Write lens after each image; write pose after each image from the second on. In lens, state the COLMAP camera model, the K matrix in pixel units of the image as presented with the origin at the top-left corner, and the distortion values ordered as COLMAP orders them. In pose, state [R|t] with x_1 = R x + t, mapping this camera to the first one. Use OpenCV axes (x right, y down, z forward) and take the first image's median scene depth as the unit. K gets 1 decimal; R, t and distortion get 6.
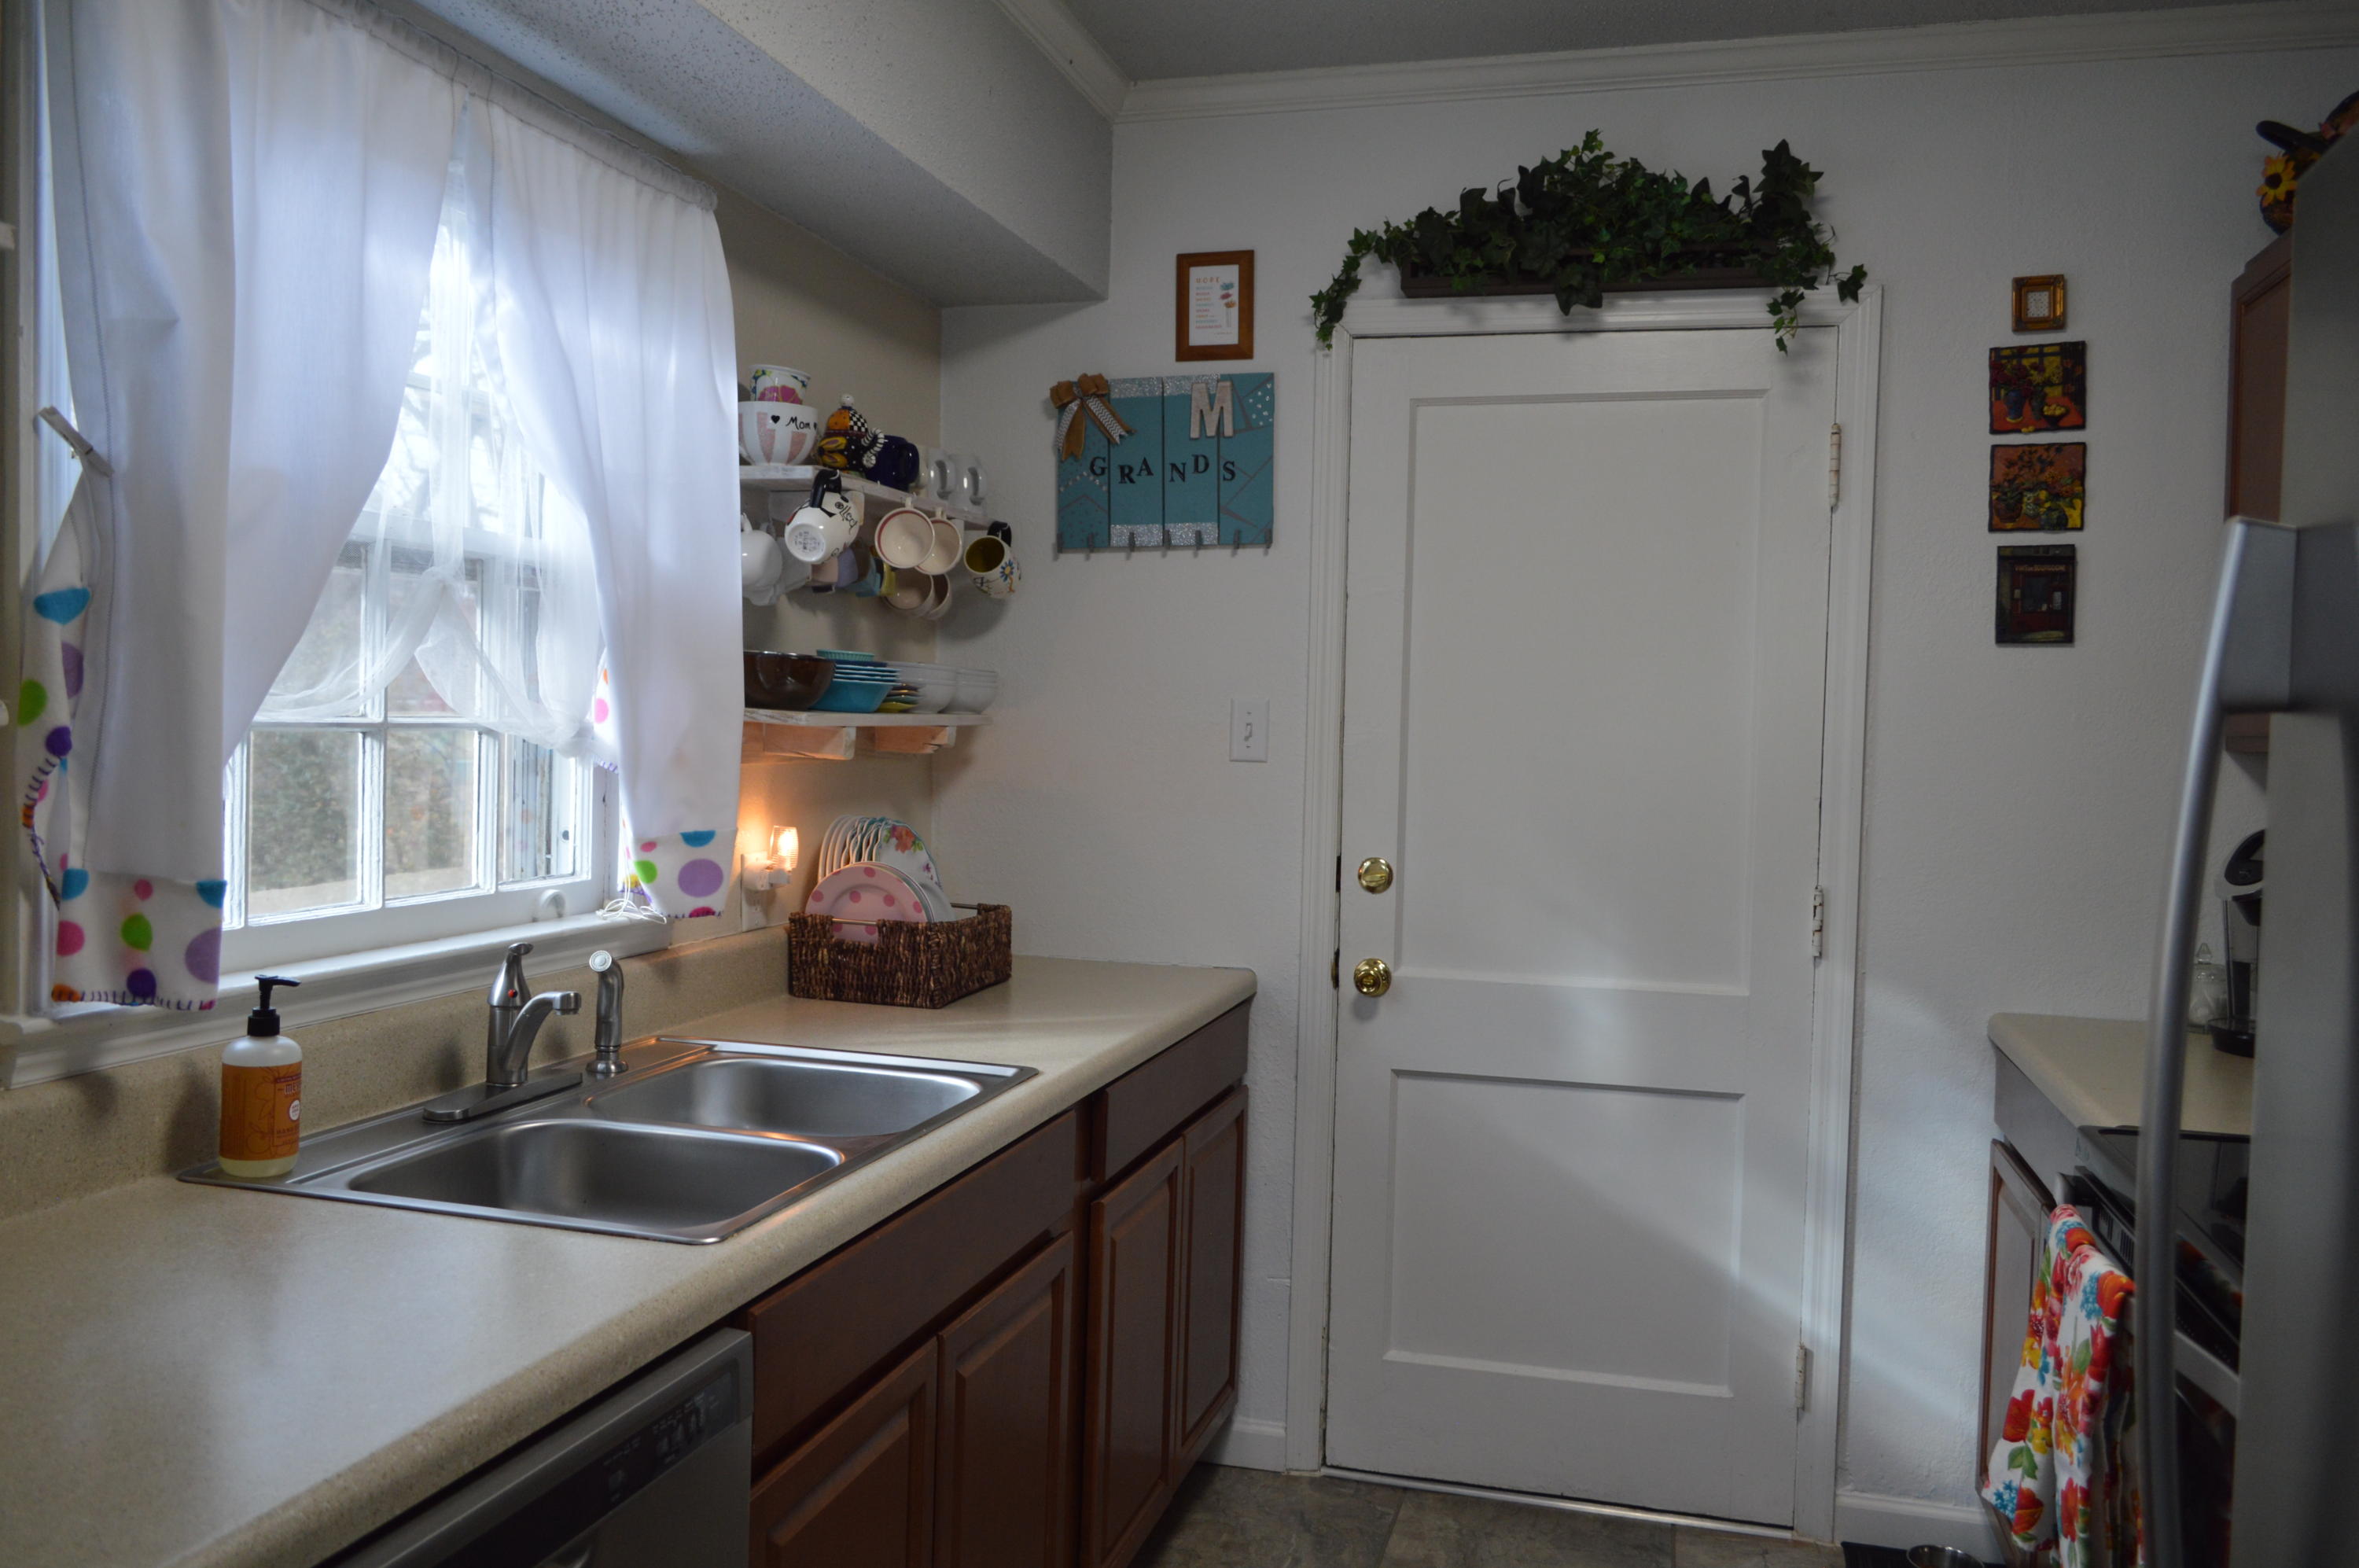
lens RADIAL K [[1880.9, 0, 1180.2], [0, 1880.9, 782.8], [0, 0, 1]] dist [0.004303, -0.004612]
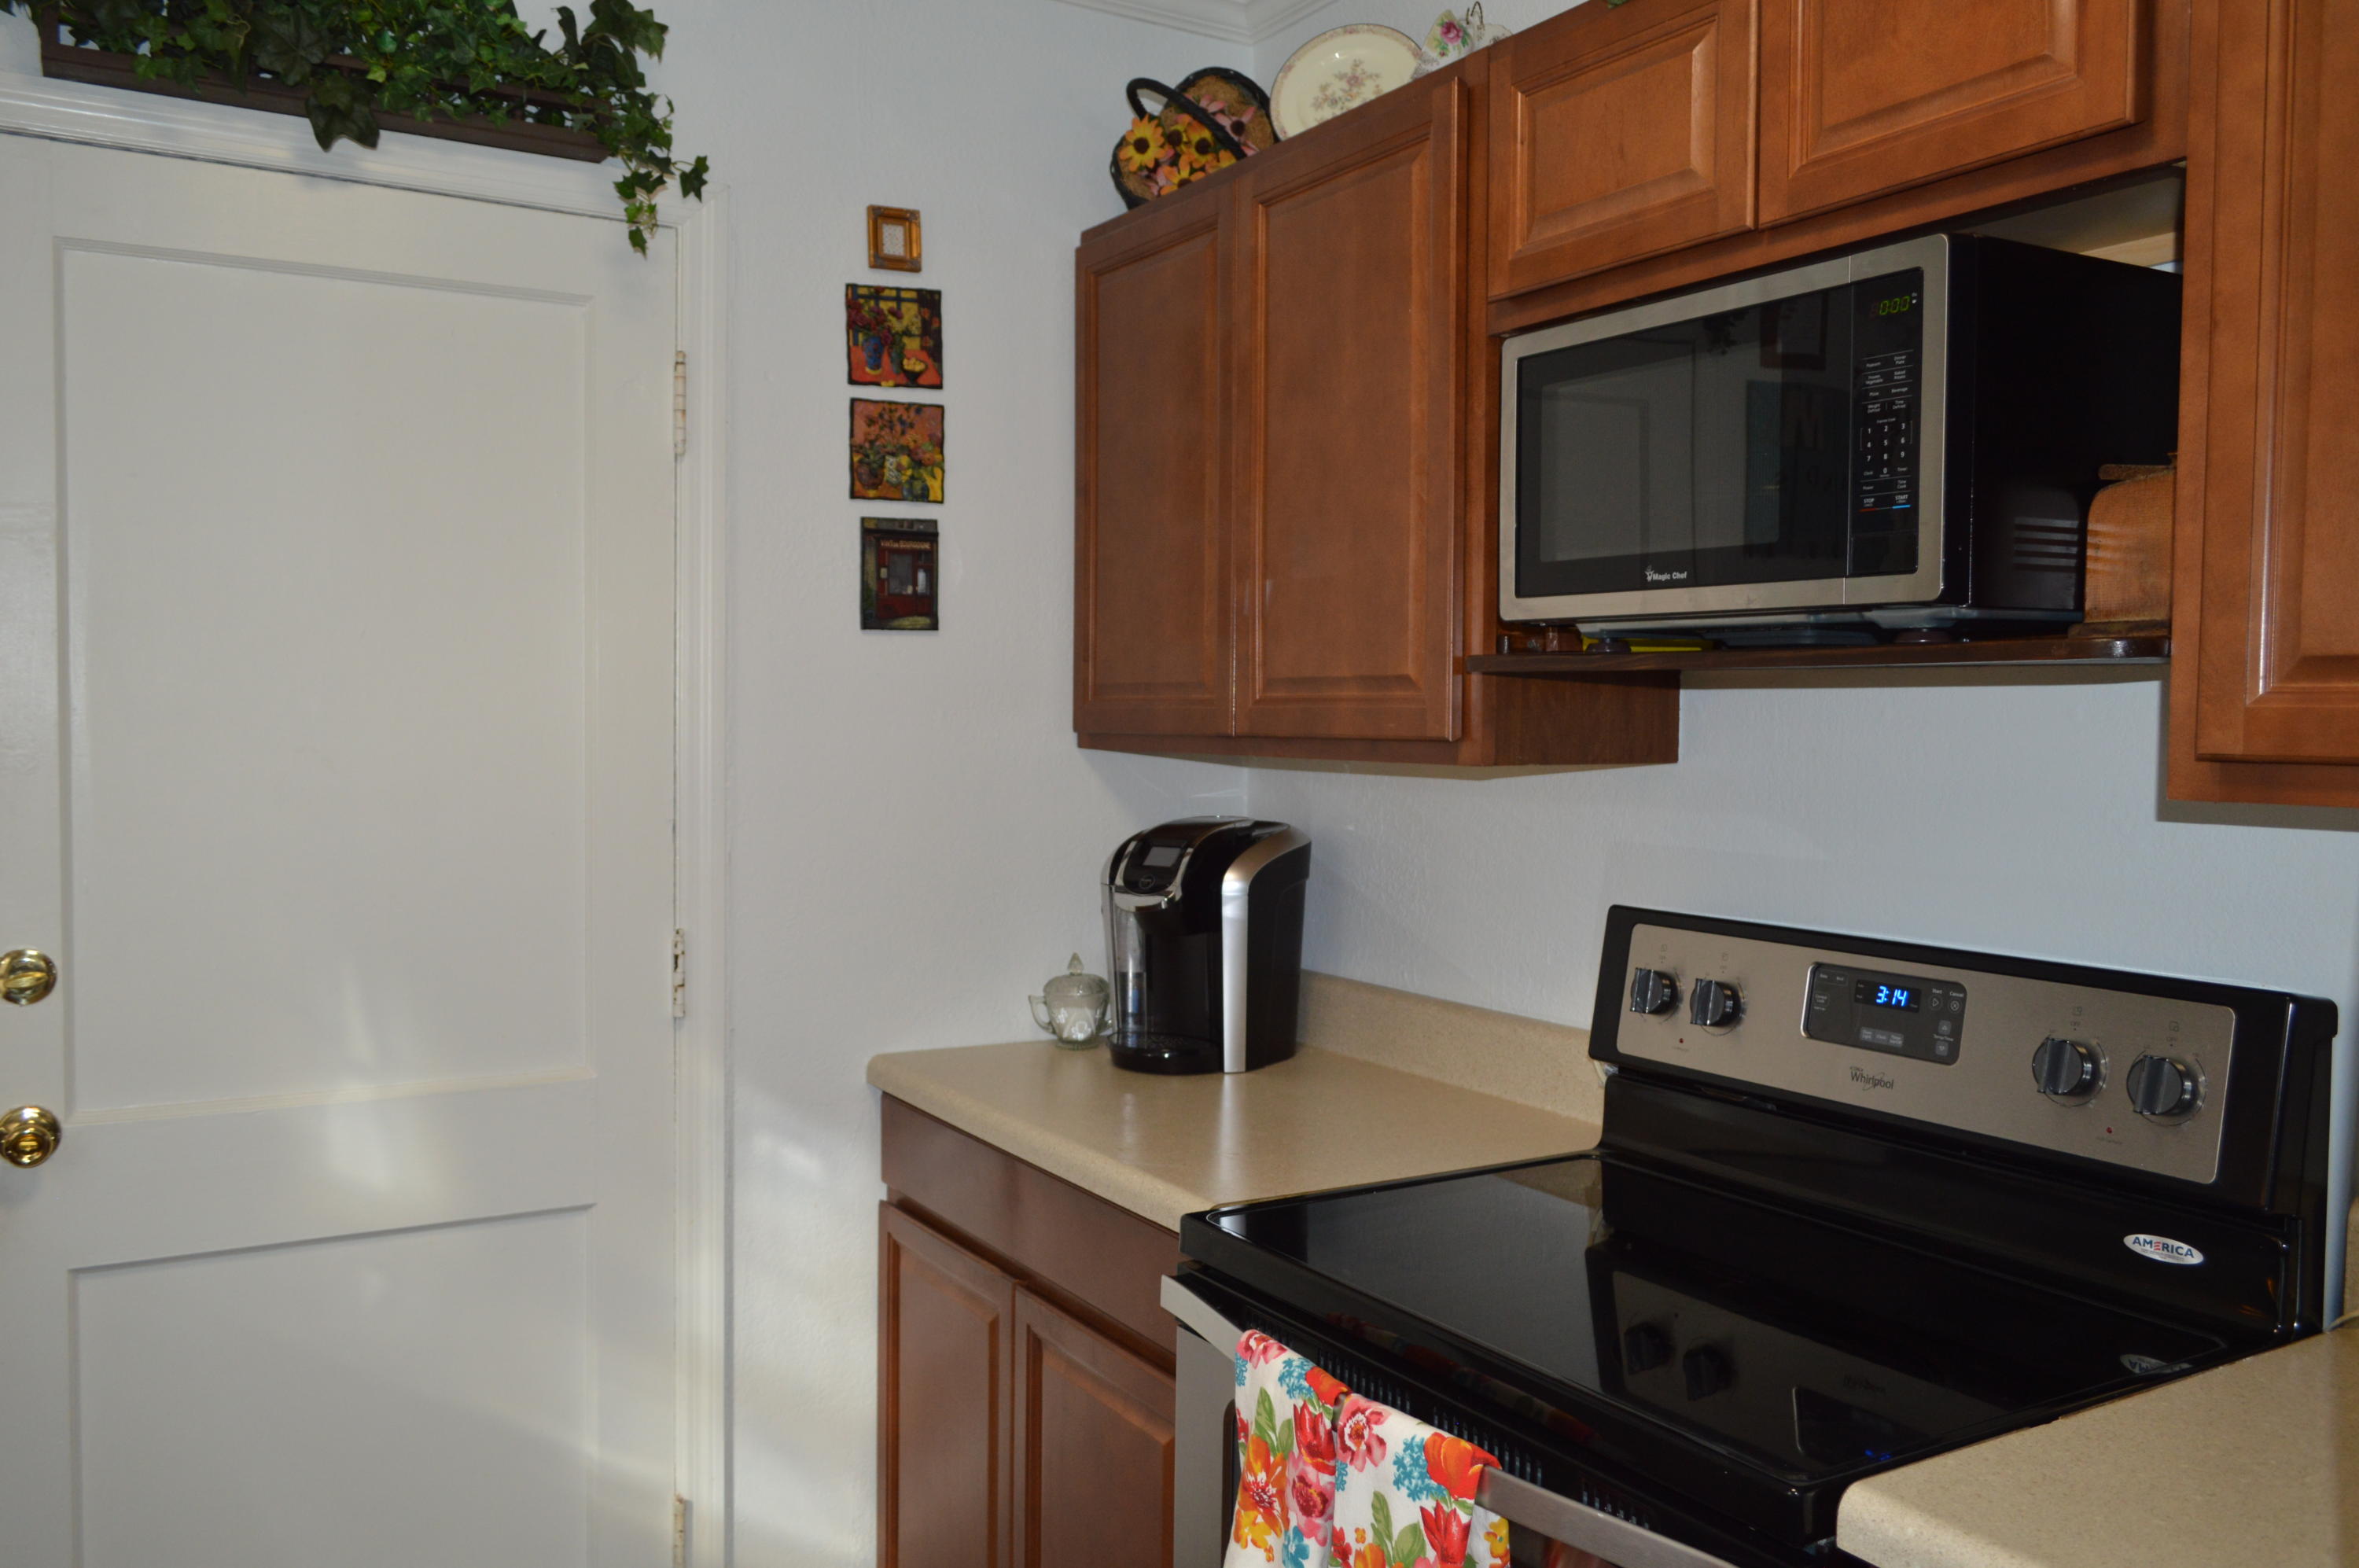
lens RADIAL K [[1880.9, 0, 1175.5], [0, 1880.9, 784.7], [0, 0, 1]] dist [0.004303, -0.004612]
pose [[0.696885, -0.047259, 0.715624, -0.087110], [0.030024, 0.998874, 0.036726, -0.030705], [-0.716554, -0.004108, 0.697519, 0.297728]]
